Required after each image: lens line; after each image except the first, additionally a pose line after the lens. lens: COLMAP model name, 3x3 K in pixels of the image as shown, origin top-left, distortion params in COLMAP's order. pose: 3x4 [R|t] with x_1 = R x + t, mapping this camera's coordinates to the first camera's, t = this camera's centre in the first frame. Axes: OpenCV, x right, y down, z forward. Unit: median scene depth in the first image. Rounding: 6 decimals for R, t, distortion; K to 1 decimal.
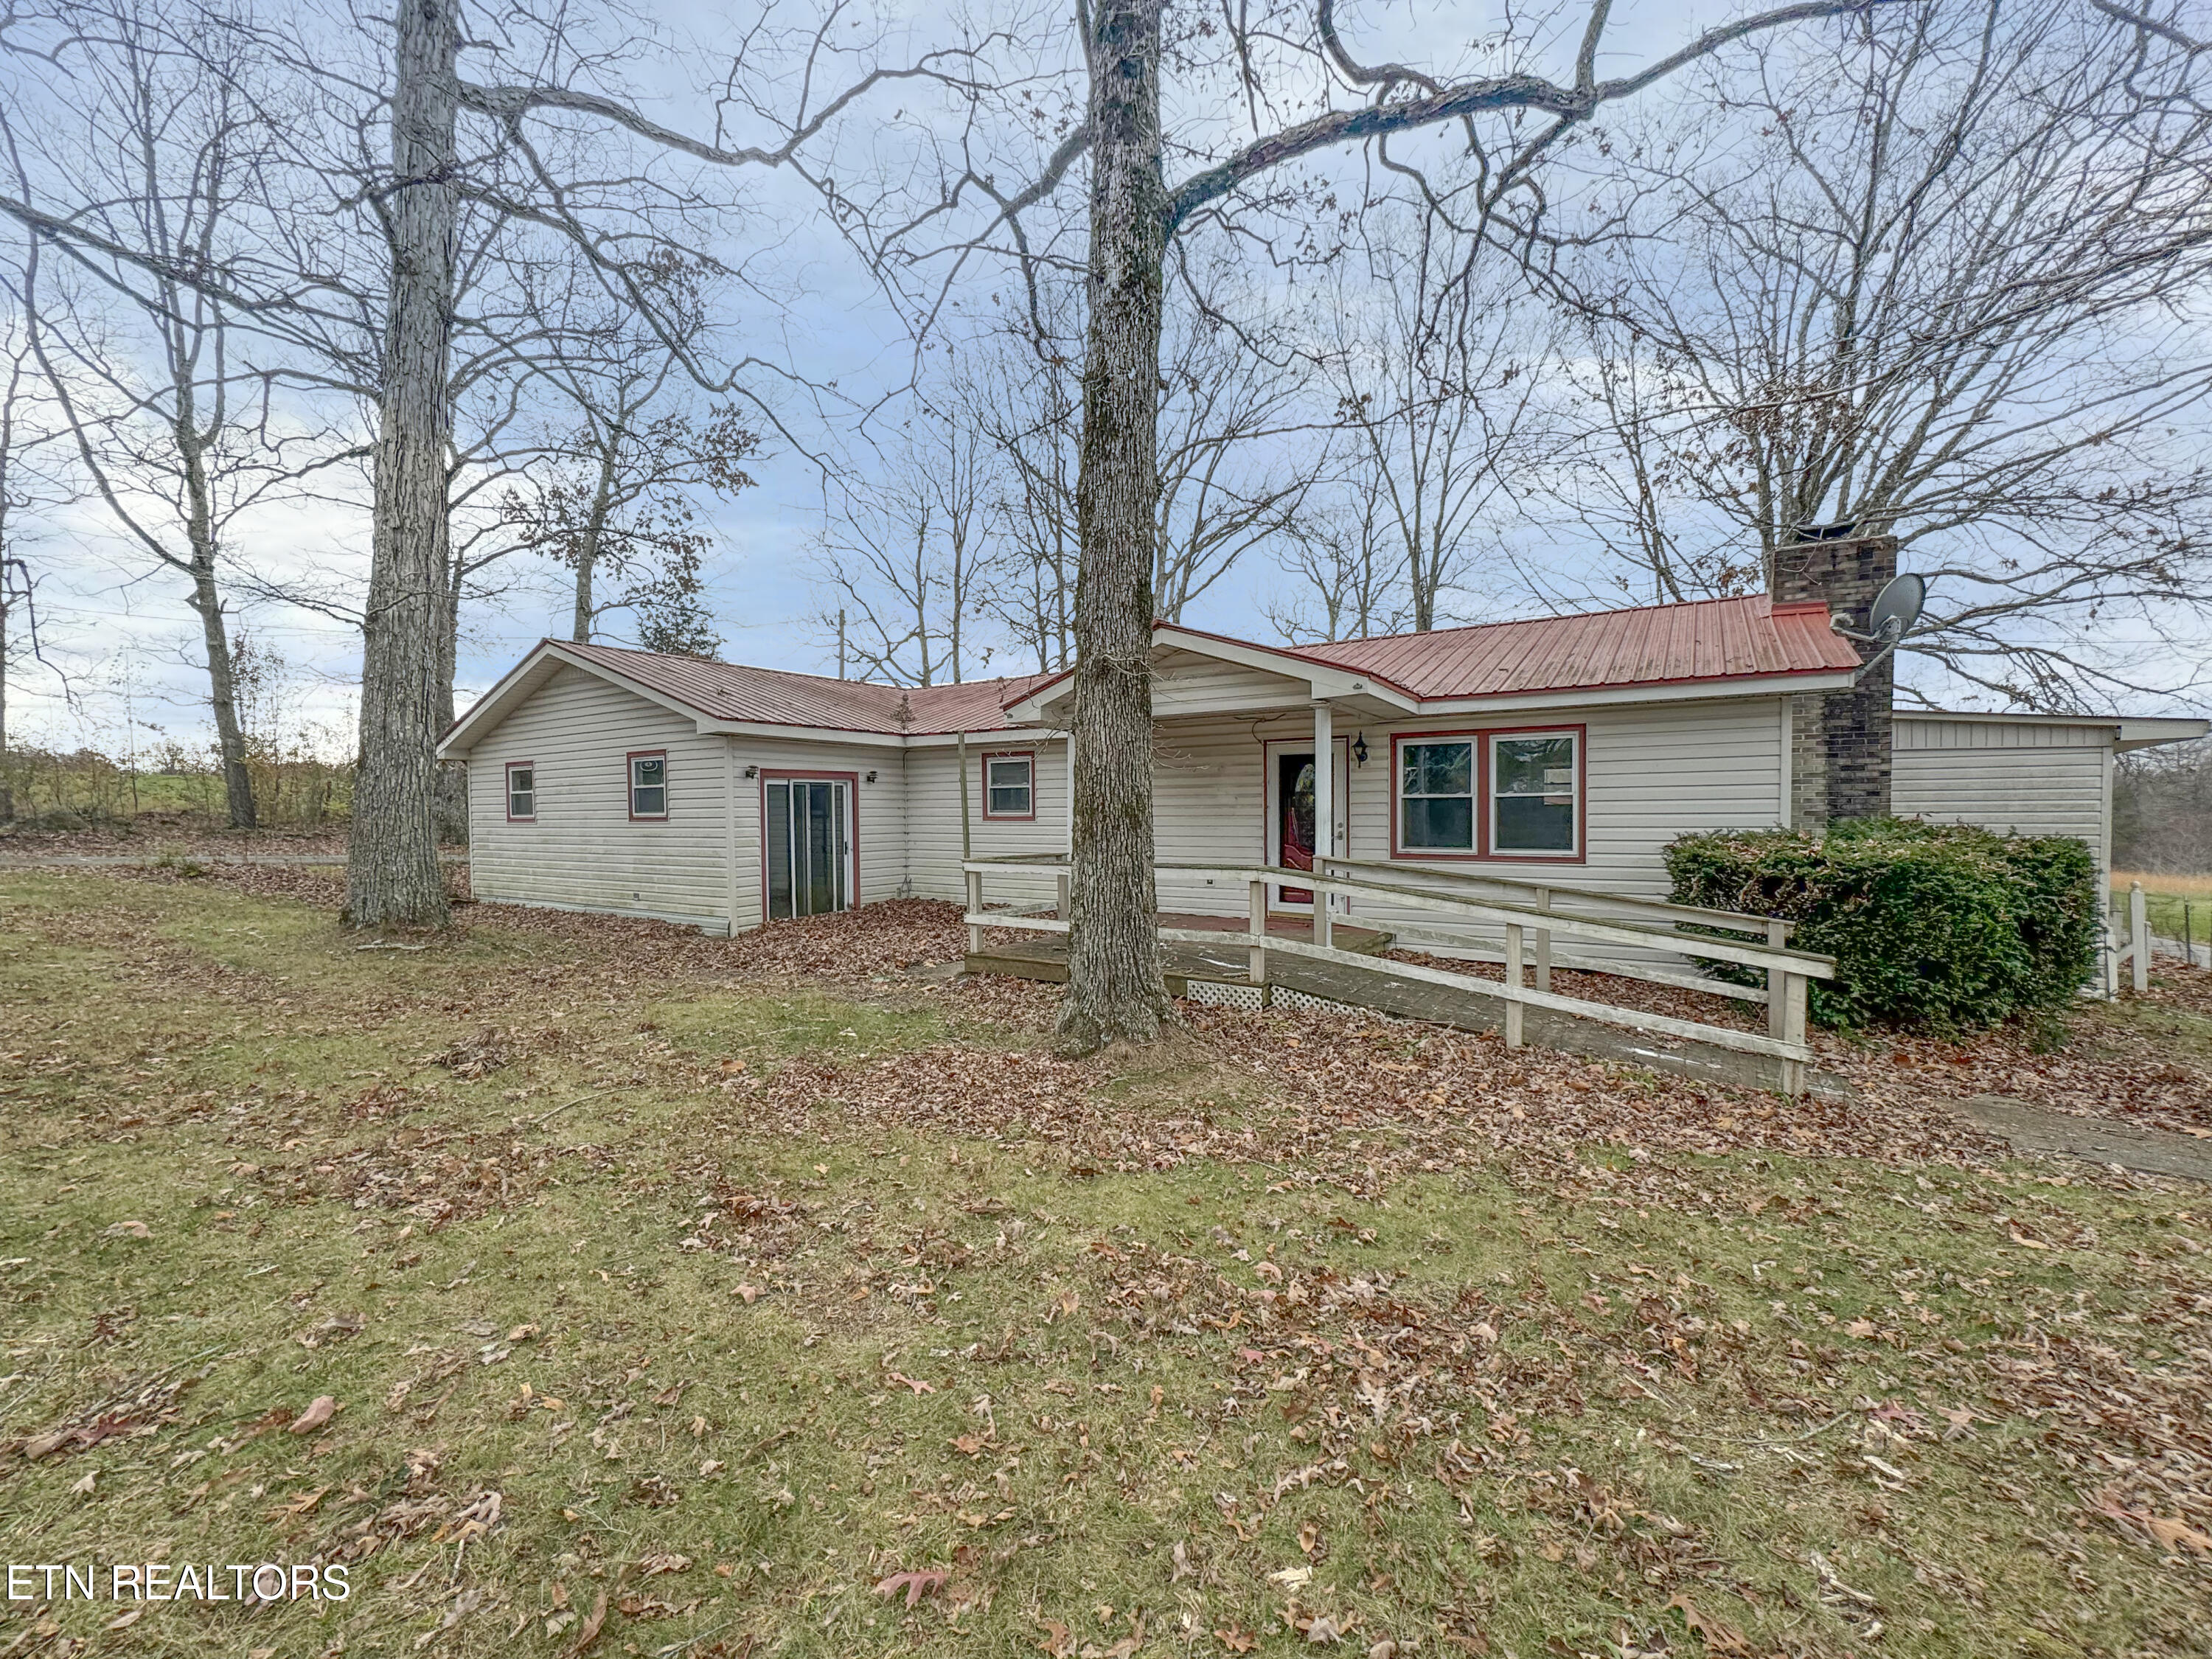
lens RADIAL K [[891.6, 0, 1100.9], [0, 891.6, 823.7], [0, 0, 1]] dist [-0.001622, 0.000302]
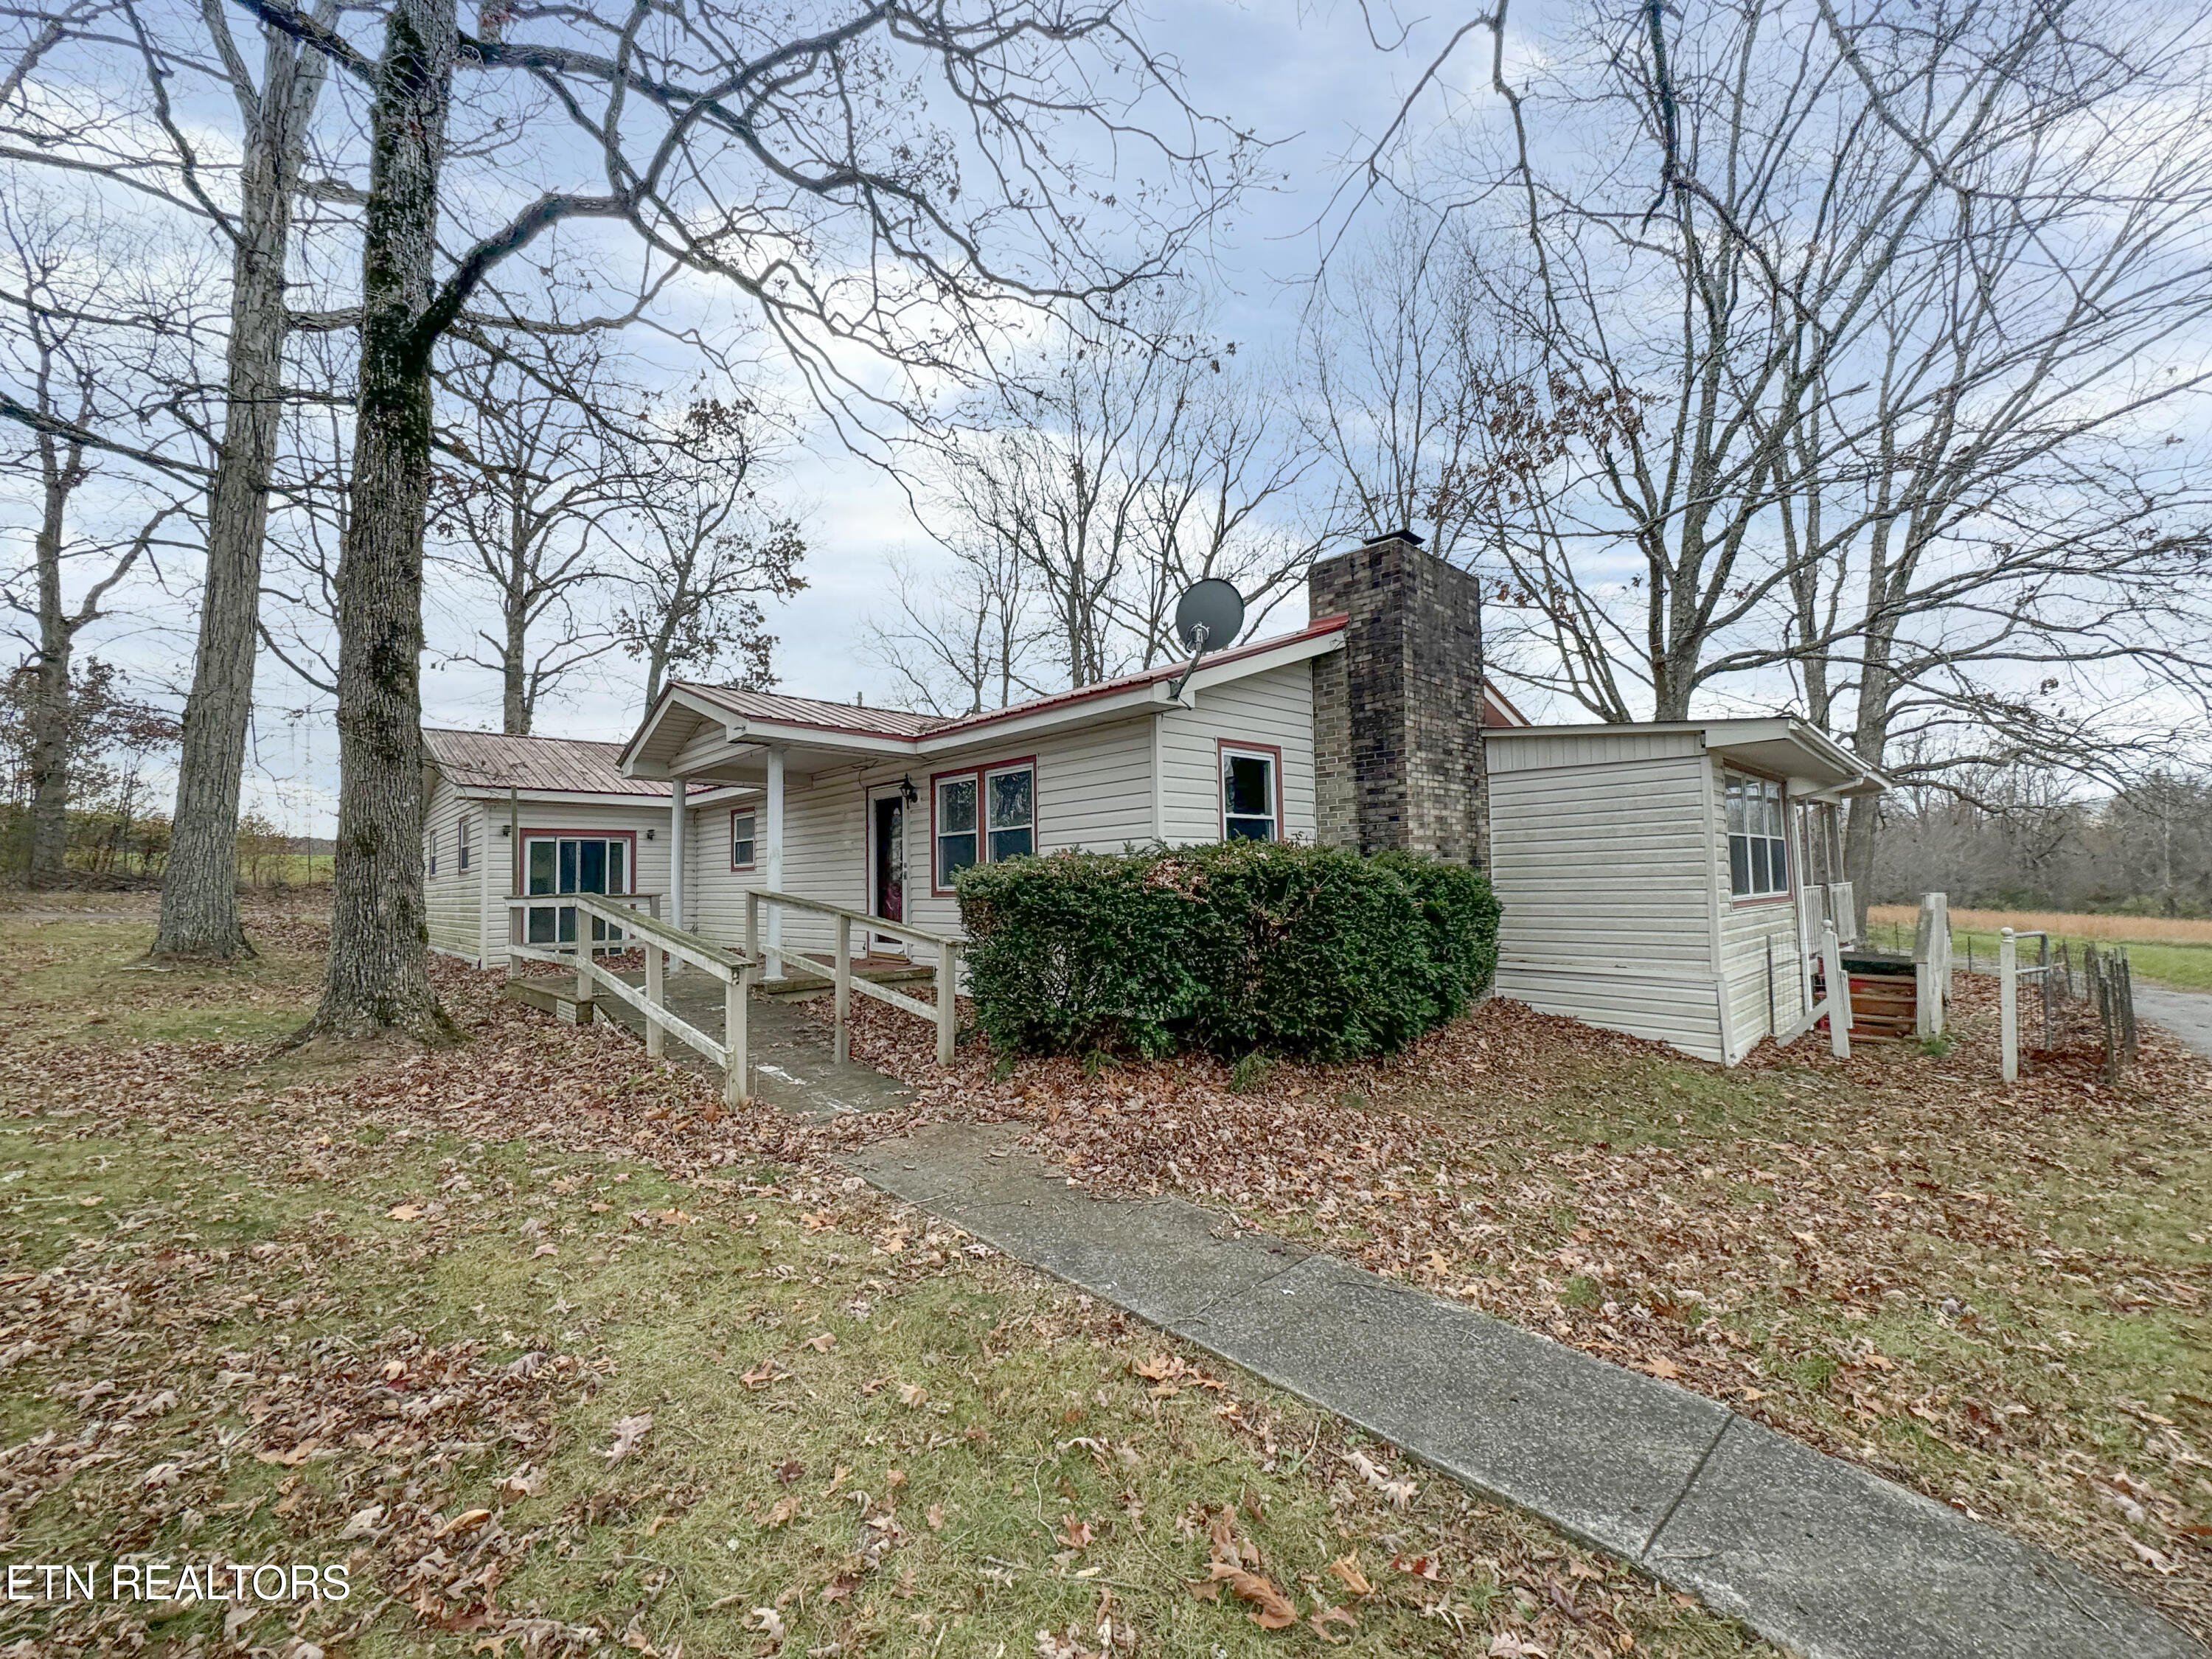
lens RADIAL K [[891.6, 0, 1102.5], [0, 891.6, 827.7], [0, 0, 1]] dist [-0.001622, 0.000302]
pose [[0.972780, -0.024787, -0.230400, 0.534572], [0.006988, 0.996948, -0.077751, 0.029333], [0.231624, 0.074025, 0.969985, 0.039820]]
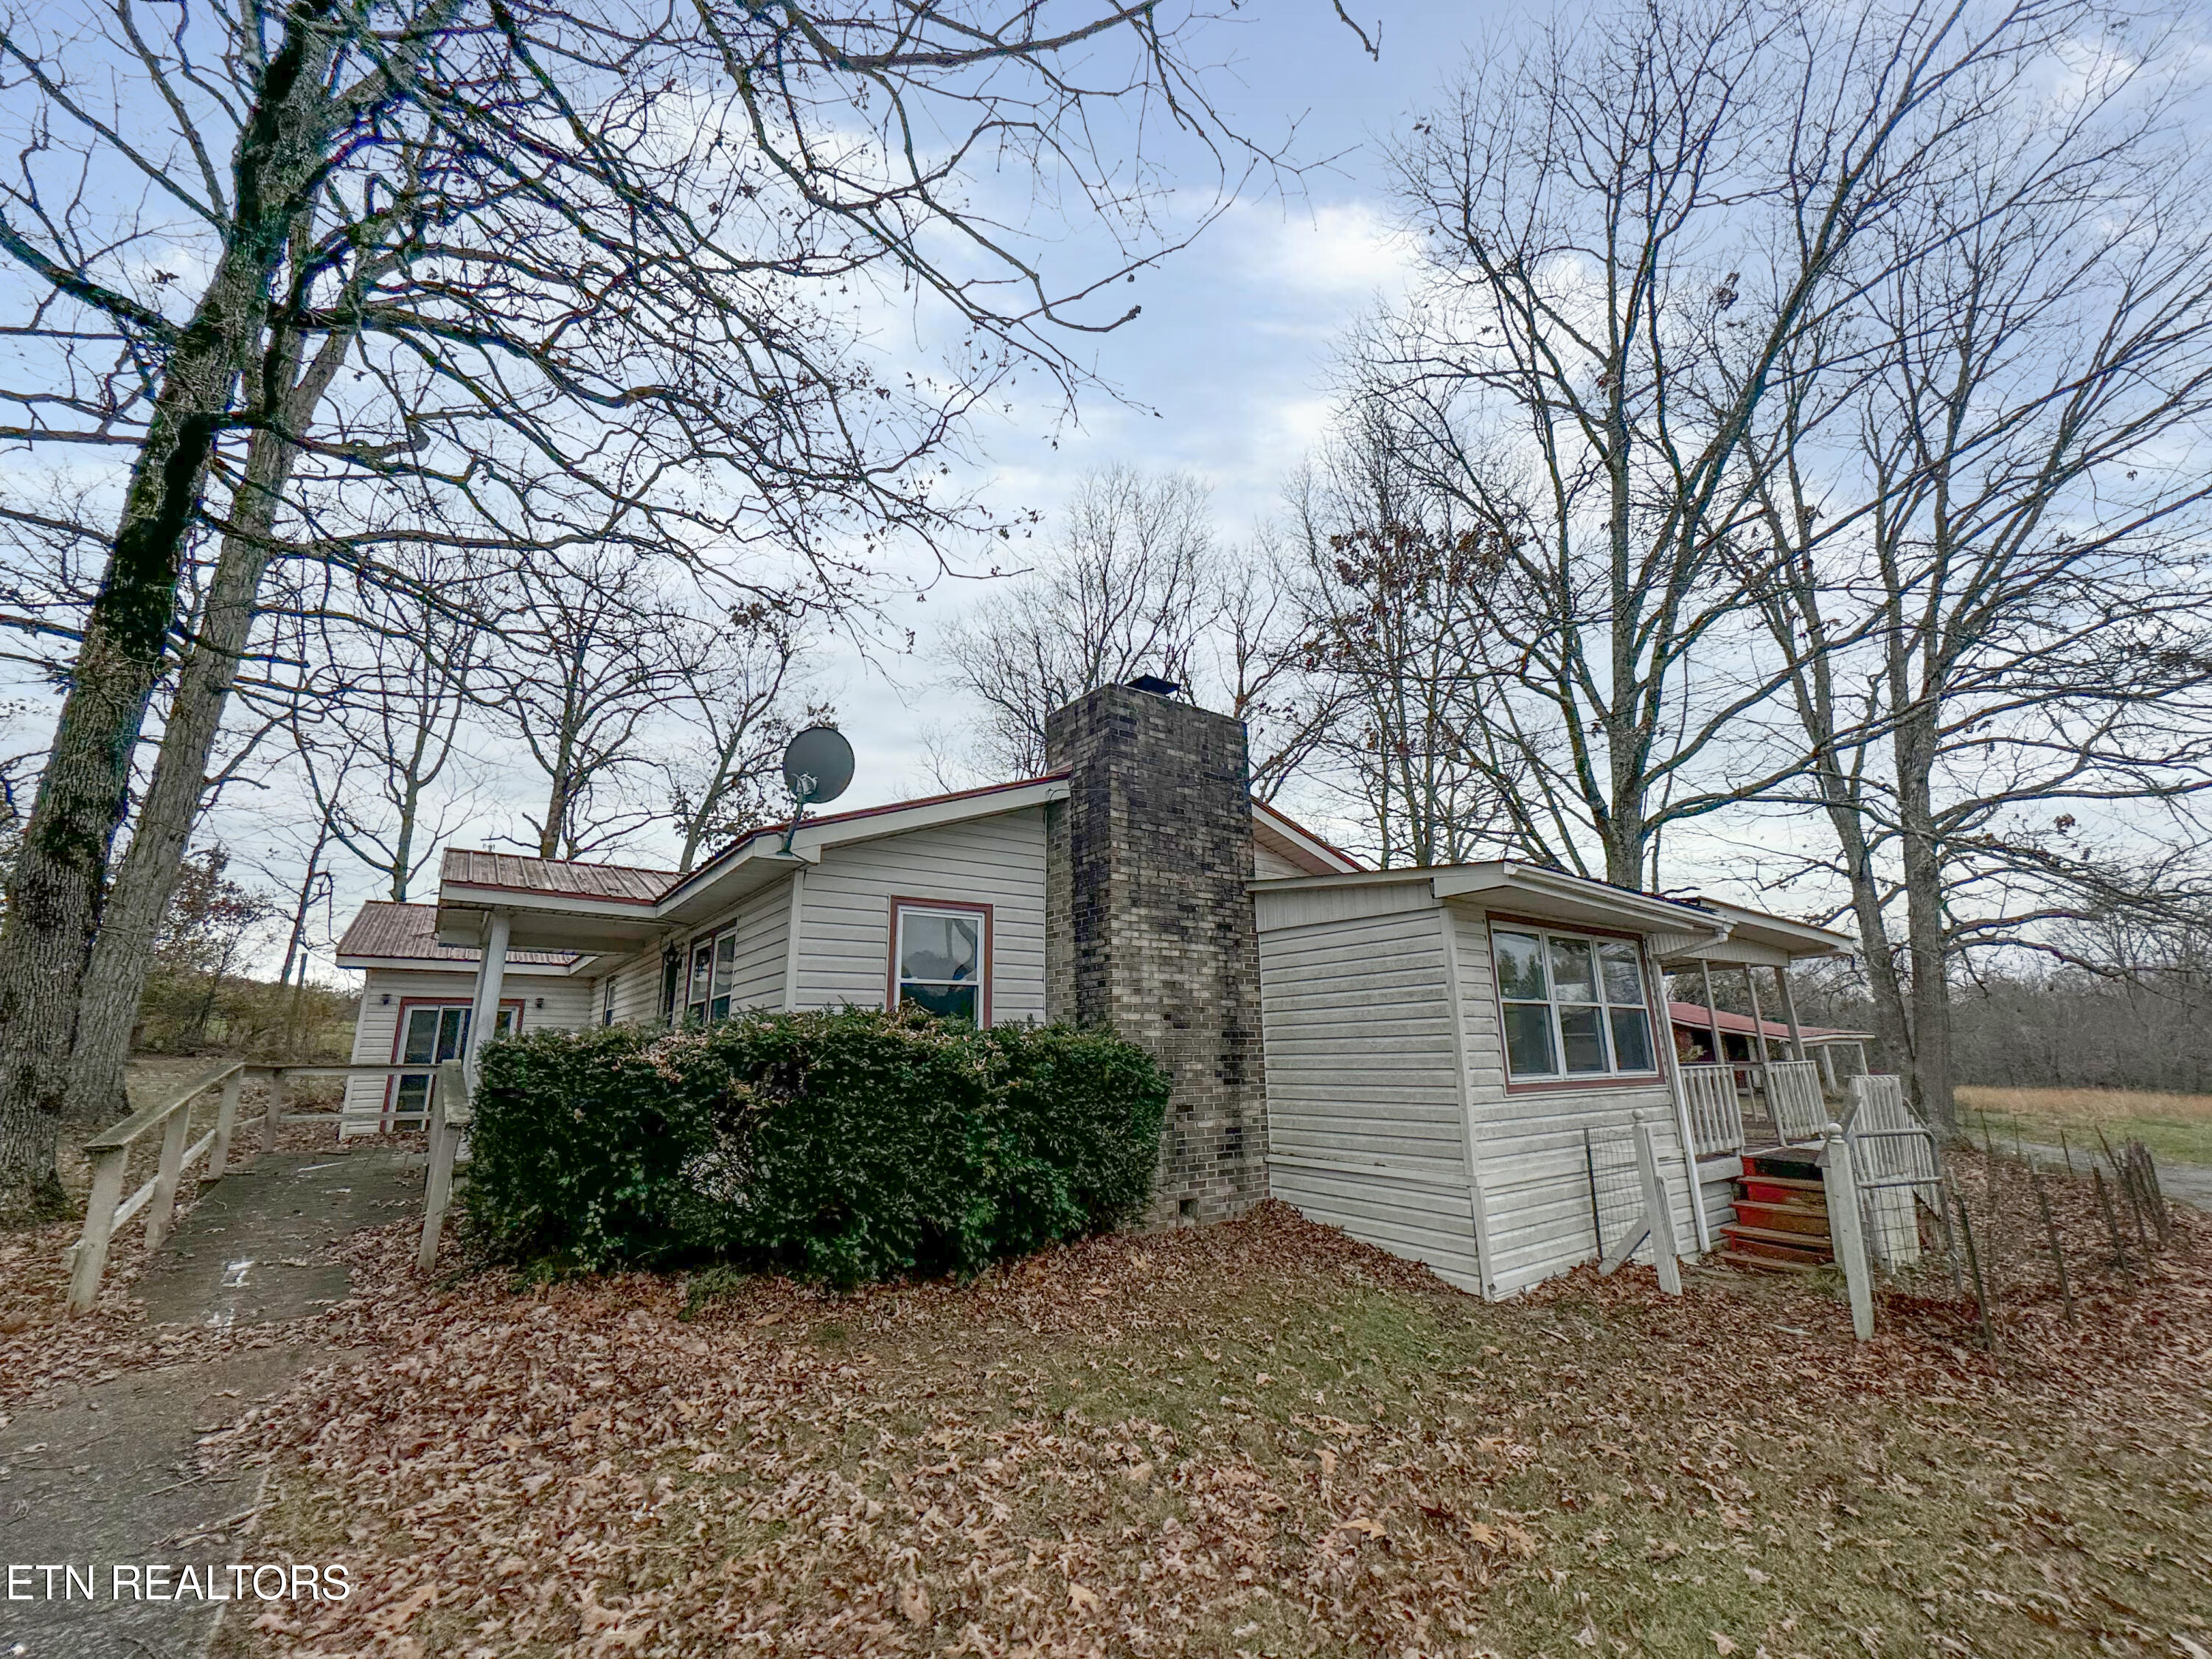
lens RADIAL K [[891.6, 0, 1100.8], [0, 891.6, 826.0], [0, 0, 1]] dist [-0.001622, 0.000302]
pose [[0.937471, -0.090925, -0.335976, 0.778414], [-0.001536, 0.964186, -0.265223, 0.028331], [0.348059, 0.249155, 0.903757, 0.164291]]
